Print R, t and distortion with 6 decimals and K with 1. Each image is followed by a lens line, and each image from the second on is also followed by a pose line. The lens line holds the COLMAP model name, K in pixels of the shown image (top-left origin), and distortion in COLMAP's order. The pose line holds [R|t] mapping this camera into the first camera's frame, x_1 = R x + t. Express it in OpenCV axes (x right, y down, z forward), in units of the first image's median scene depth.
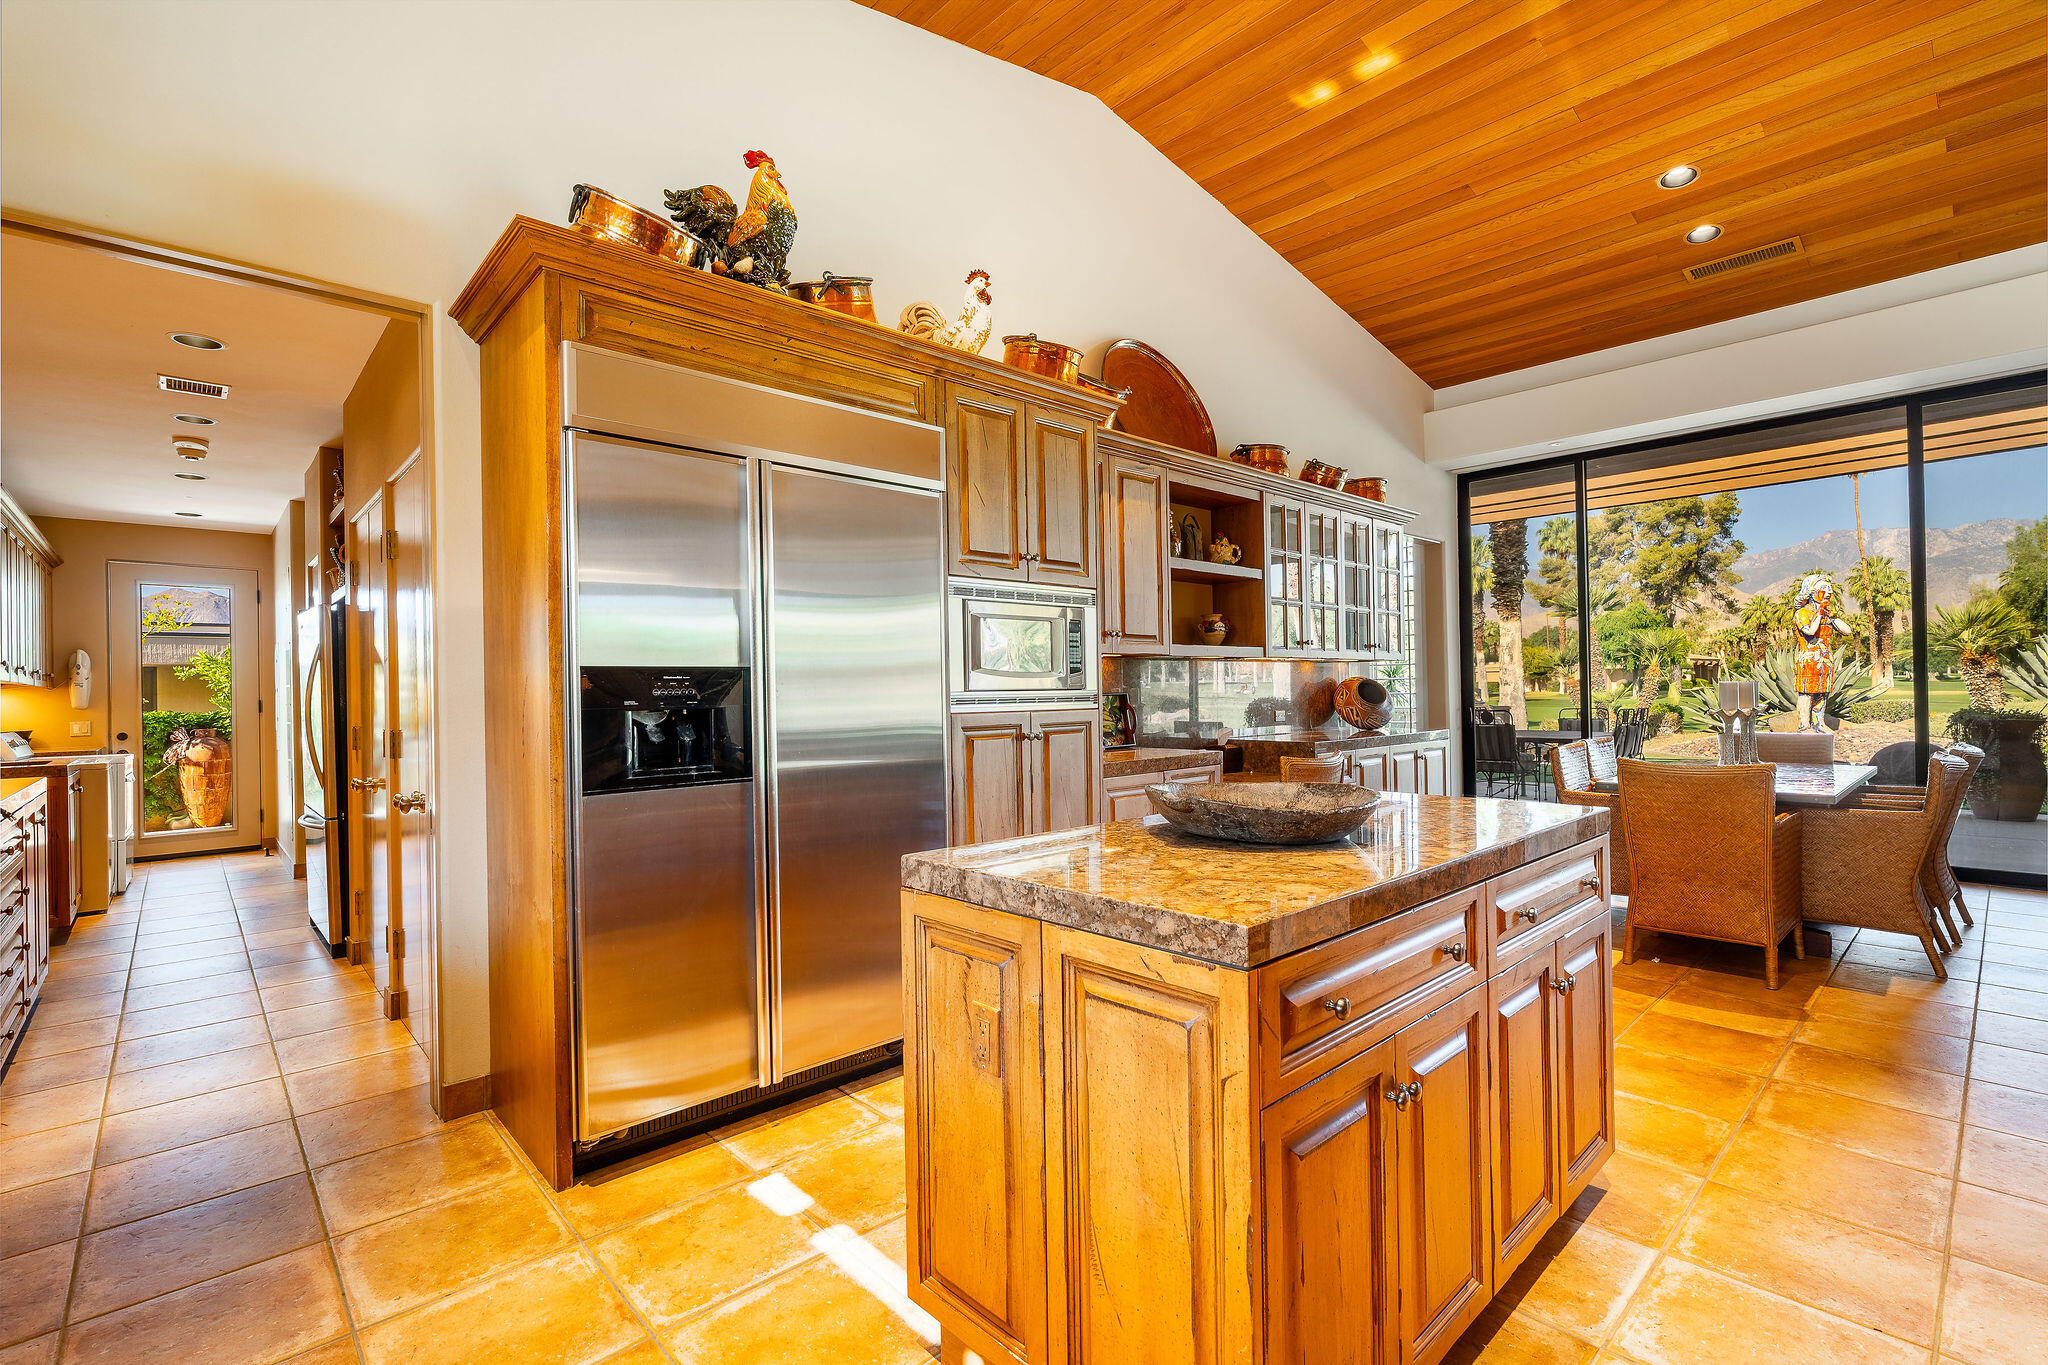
lens RADIAL K [[918.9, 0, 1024.0], [0, 918.9, 682.5], [0, 0, 1]] dist [-0.004532, 0.000607]
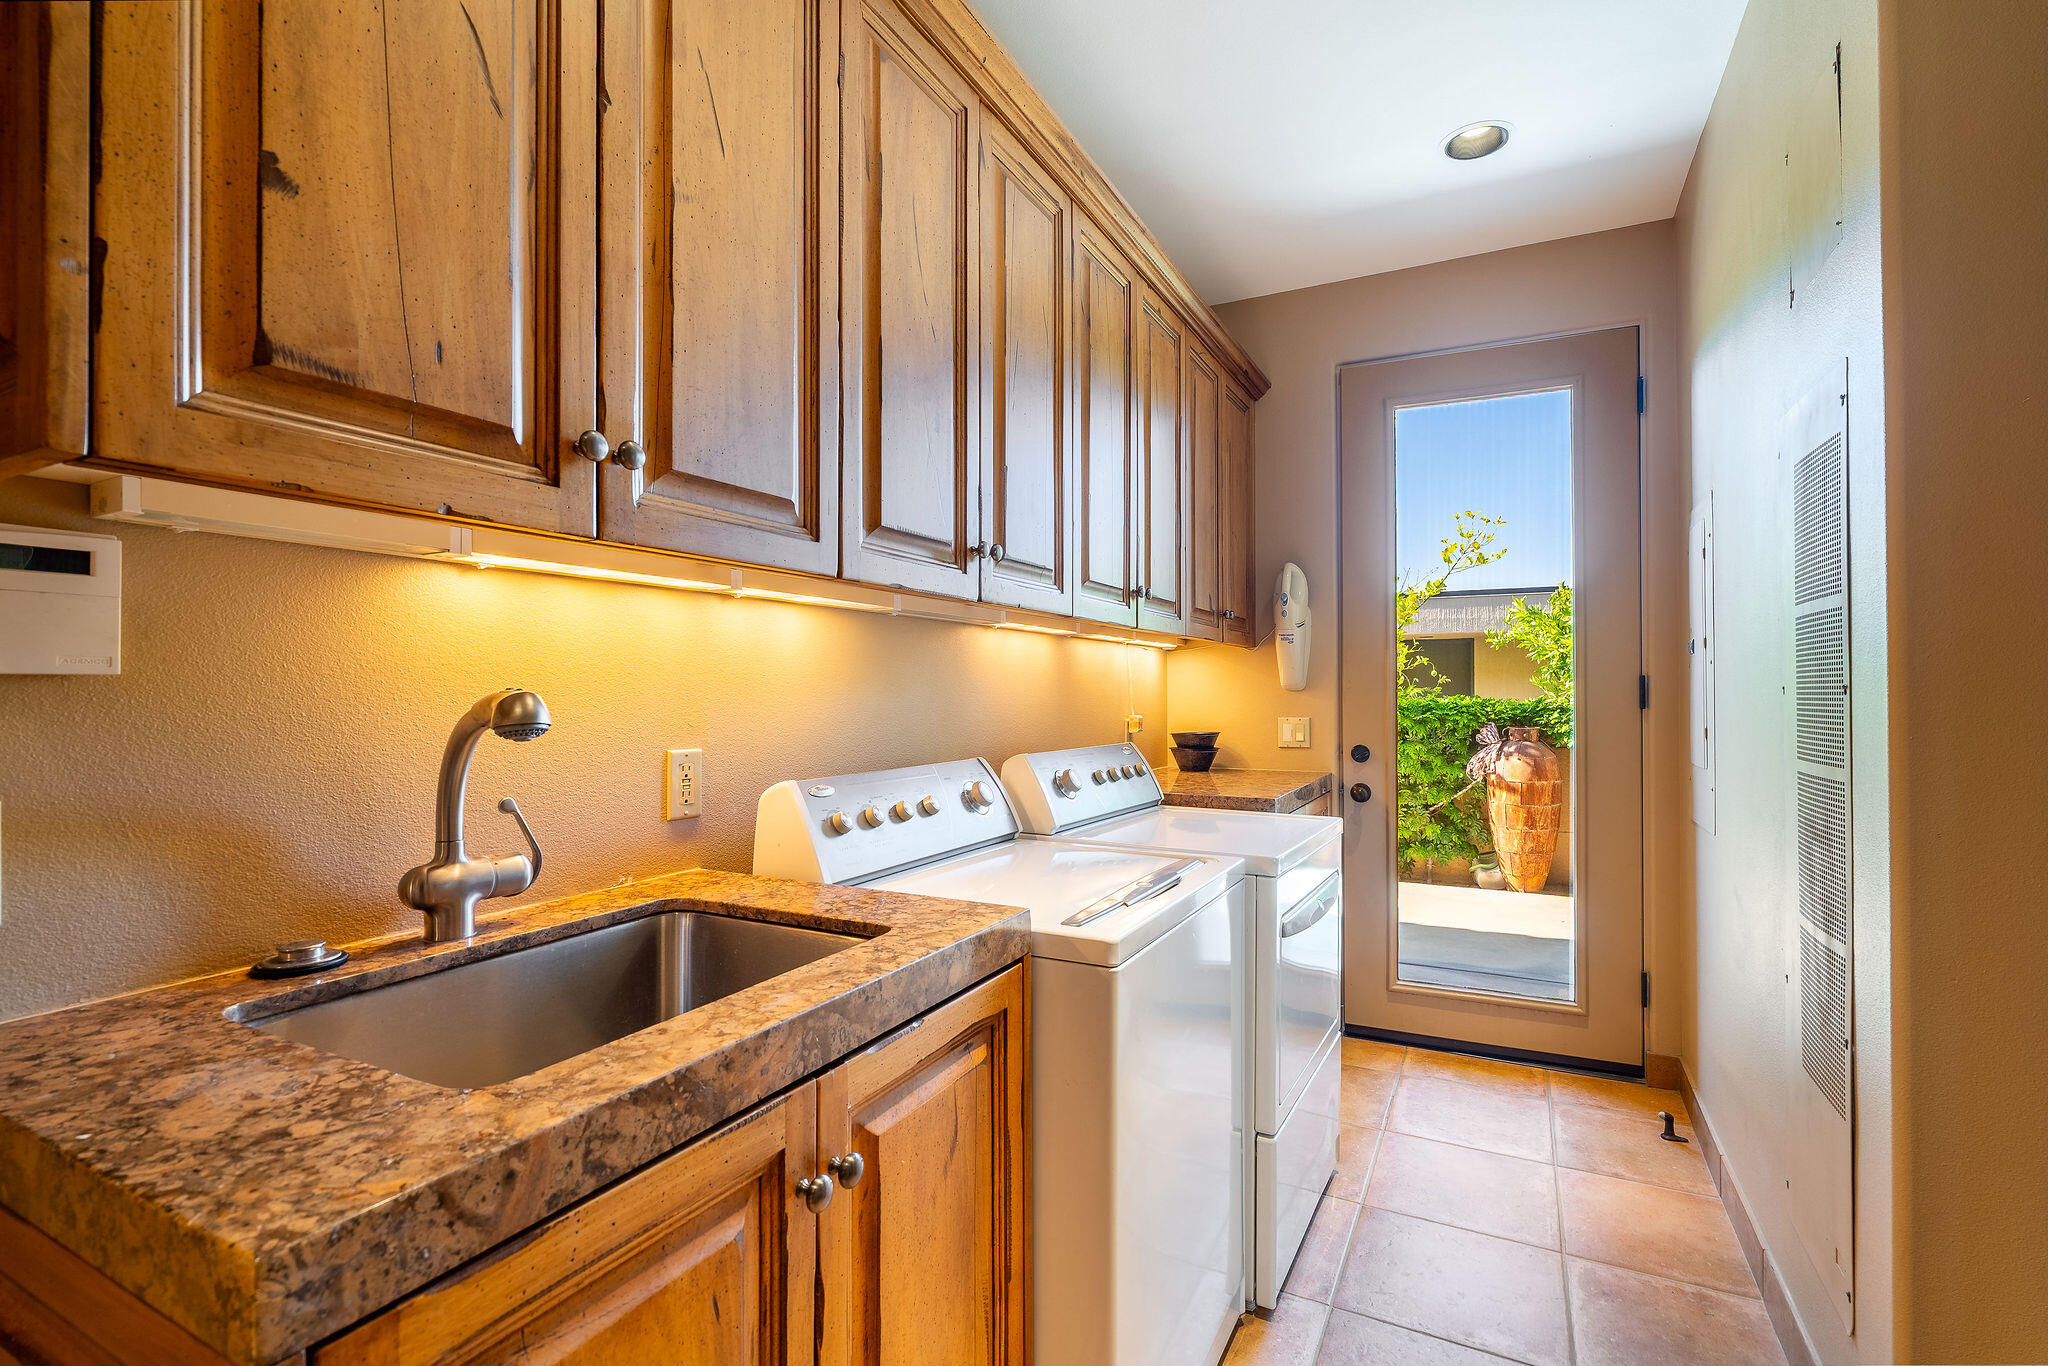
lens RADIAL K [[918.9, 0, 1024.0], [0, 918.9, 683.0], [0, 0, 1]] dist [-0.004532, 0.000607]
pose [[0.331262, 0.013184, -0.943447, -0.442705], [0.001439, 0.999894, 0.014479, 0.012789], [0.943538, -0.006154, 0.331208, 0.500352]]
